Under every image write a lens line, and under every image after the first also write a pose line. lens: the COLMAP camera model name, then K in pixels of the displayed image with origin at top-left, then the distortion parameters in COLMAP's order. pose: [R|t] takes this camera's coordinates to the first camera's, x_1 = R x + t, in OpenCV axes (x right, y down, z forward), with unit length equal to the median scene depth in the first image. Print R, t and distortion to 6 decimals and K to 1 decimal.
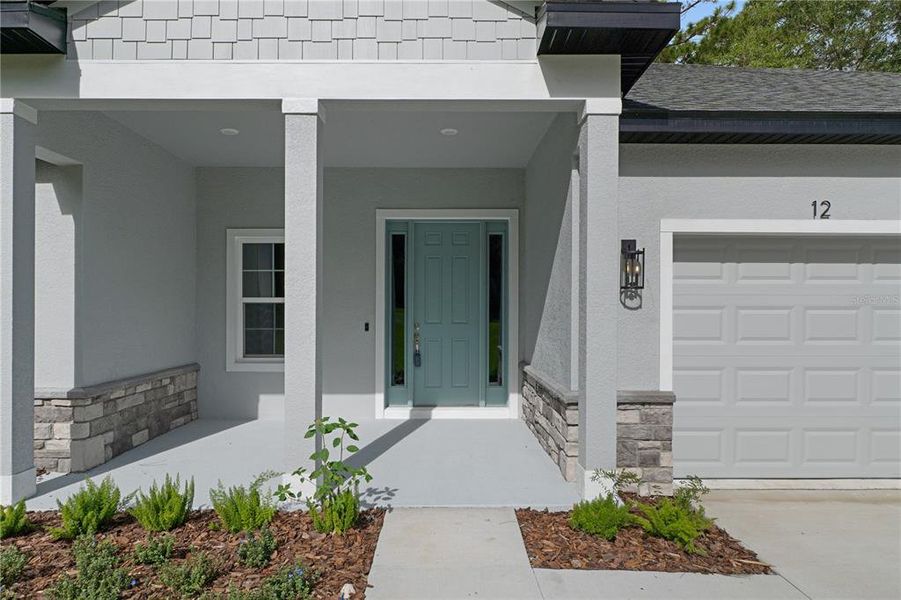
lens RADIAL K [[487.1, 0, 450.5], [0, 487.1, 300.0], [0, 0, 1]] dist [-0.000572, -0.000243]
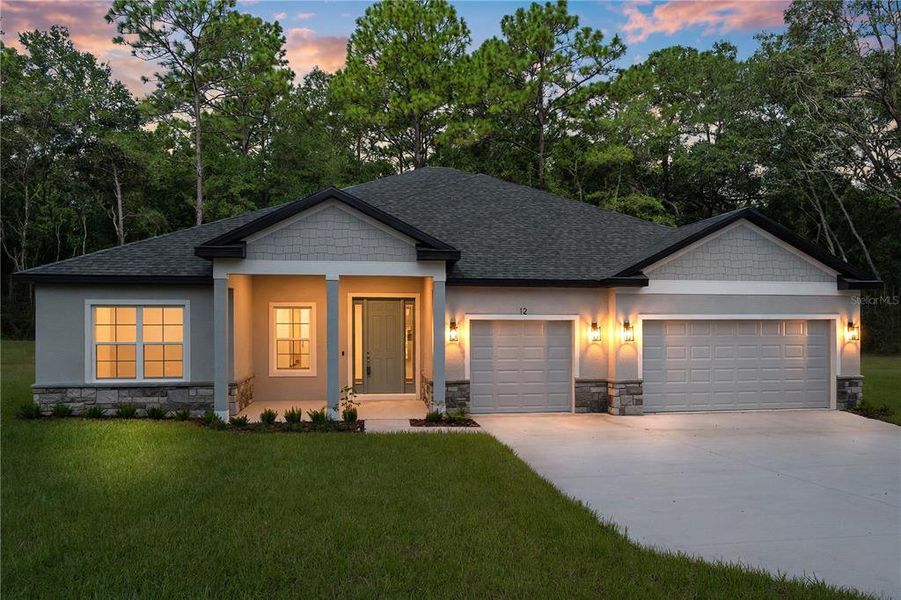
lens RADIAL K [[556.7, 0, 450.5], [0, 556.7, 300.0], [0, 0, 1]] dist [-0.000329, -0.000314]
pose [[0.992654, 0.003016, 0.120951, -0.021036], [-0.000707, 0.999817, -0.019126, -0.207384], [-0.120987, 0.018900, 0.992474, -2.239798]]
